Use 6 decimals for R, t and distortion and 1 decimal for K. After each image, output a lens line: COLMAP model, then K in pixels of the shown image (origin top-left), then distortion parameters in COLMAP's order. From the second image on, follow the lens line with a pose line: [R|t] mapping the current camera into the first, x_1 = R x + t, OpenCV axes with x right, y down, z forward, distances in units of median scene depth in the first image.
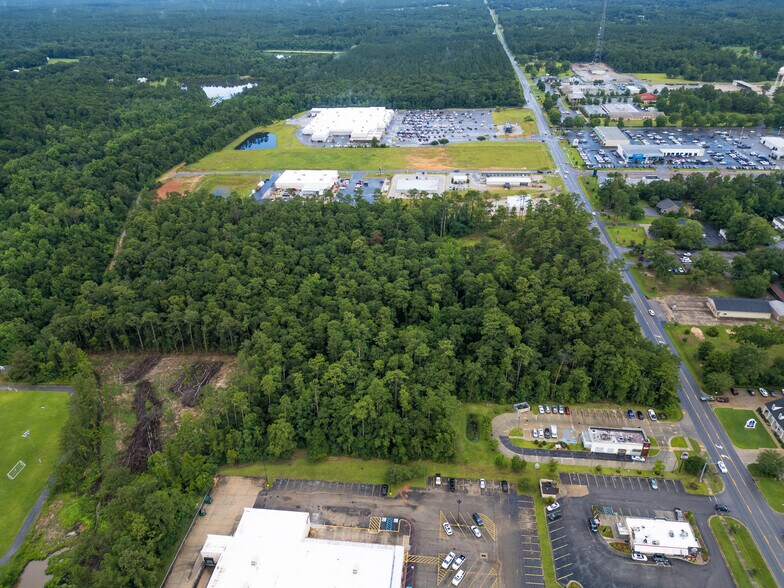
lens RADIAL K [[545.7, 0, 392.0], [0, 545.7, 294.0], [0, 0, 1]] dist [0.084757, -0.082804]
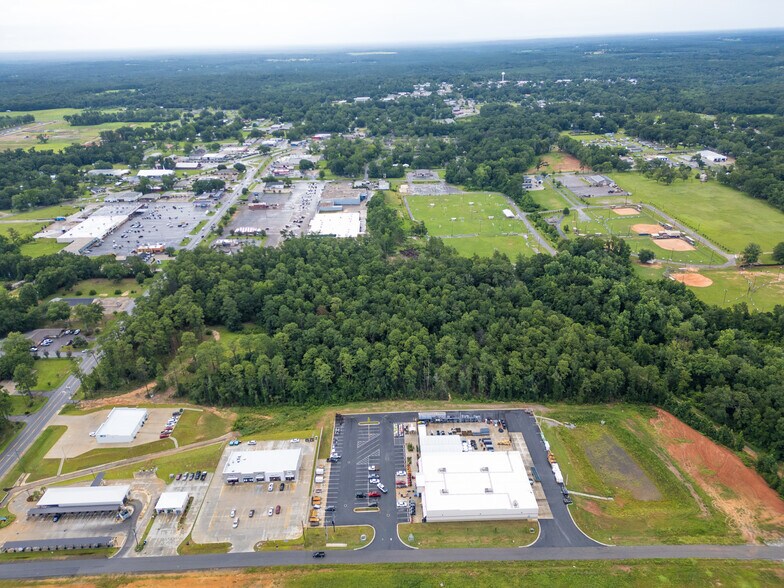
lens RADIAL K [[545.7, 0, 392.0], [0, 545.7, 294.0], [0, 0, 1]] dist [0.084757, -0.082804]
pose [[-0.989214, 0.101217, -0.105882, -0.049515], [-0.028411, 0.576547, 0.816570, -0.900035], [0.143696, 0.810771, -0.567453, 1.403887]]
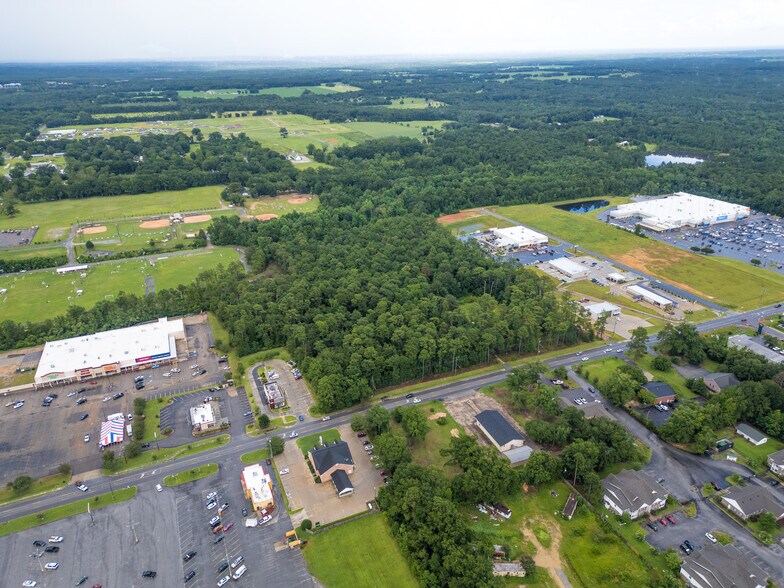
lens RADIAL K [[545.7, 0, 392.0], [0, 545.7, 294.0], [0, 0, 1]] dist [0.084757, -0.082804]
pose [[0.484361, 0.365716, -0.794762, 0.882116], [-0.430849, 0.890350, 0.147125, -0.186934], [0.761422, 0.271161, 0.588819, 0.136797]]
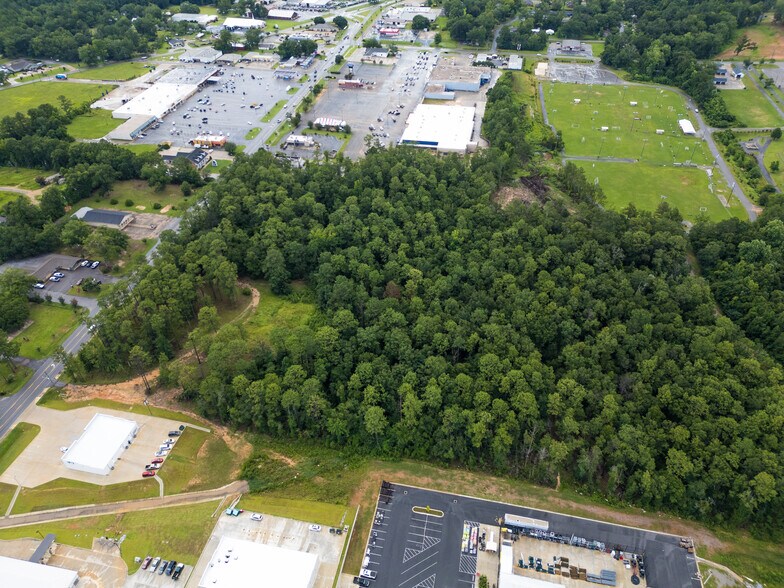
lens RADIAL K [[545.7, 0, 392.0], [0, 545.7, 294.0], [0, 0, 1]] dist [0.084757, -0.082804]
pose [[-0.995512, -0.027839, 0.090448, -0.087398], [0.074662, 0.356236, 0.931408, -0.727473], [-0.058150, 0.933981, -0.352558, 1.109223]]
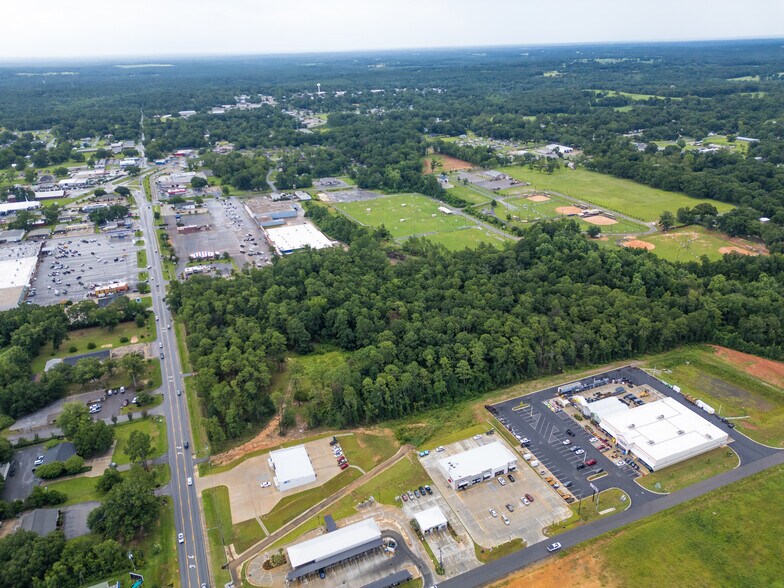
lens RADIAL K [[545.7, 0, 392.0], [0, 545.7, 294.0], [0, 0, 1]] dist [0.084757, -0.082804]
pose [[-0.866182, 0.242971, -0.436685, 0.385276], [-0.212656, 0.611561, 0.762083, -0.840097], [0.452223, 0.752967, -0.478054, 1.286563]]
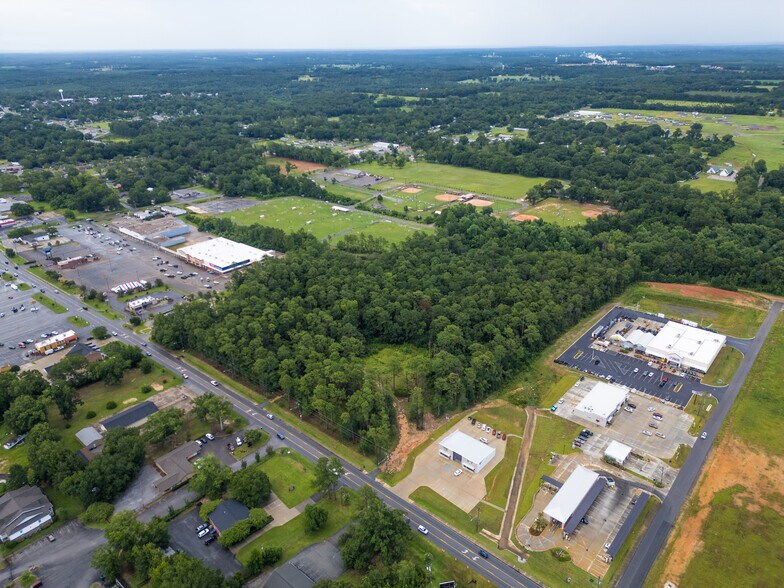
lens RADIAL K [[545.7, 0, 392.0], [0, 545.7, 294.0], [0, 0, 1]] dist [0.084757, -0.082804]
pose [[-0.556551, 0.368013, -0.744860, 0.741266], [-0.394187, 0.672240, 0.626666, -0.701261], [0.731346, 0.642386, -0.229070, 1.033174]]
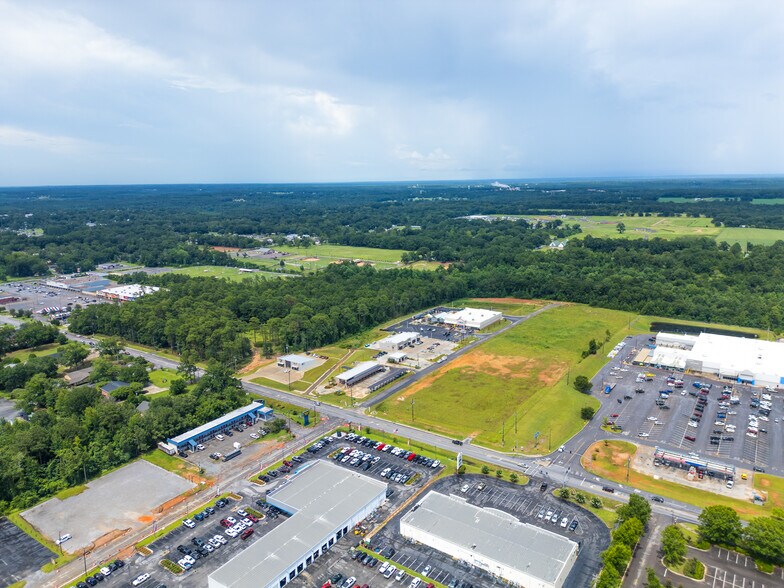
lens RADIAL K [[545.7, 0, 392.0], [0, 545.7, 294.0], [0, 0, 1]] dist [0.084757, -0.082804]
pose [[-0.461520, 0.209729, -0.861982, 0.997183], [-0.420546, 0.803814, 0.420743, -0.763598], [0.781115, 0.556684, -0.282775, 1.416609]]
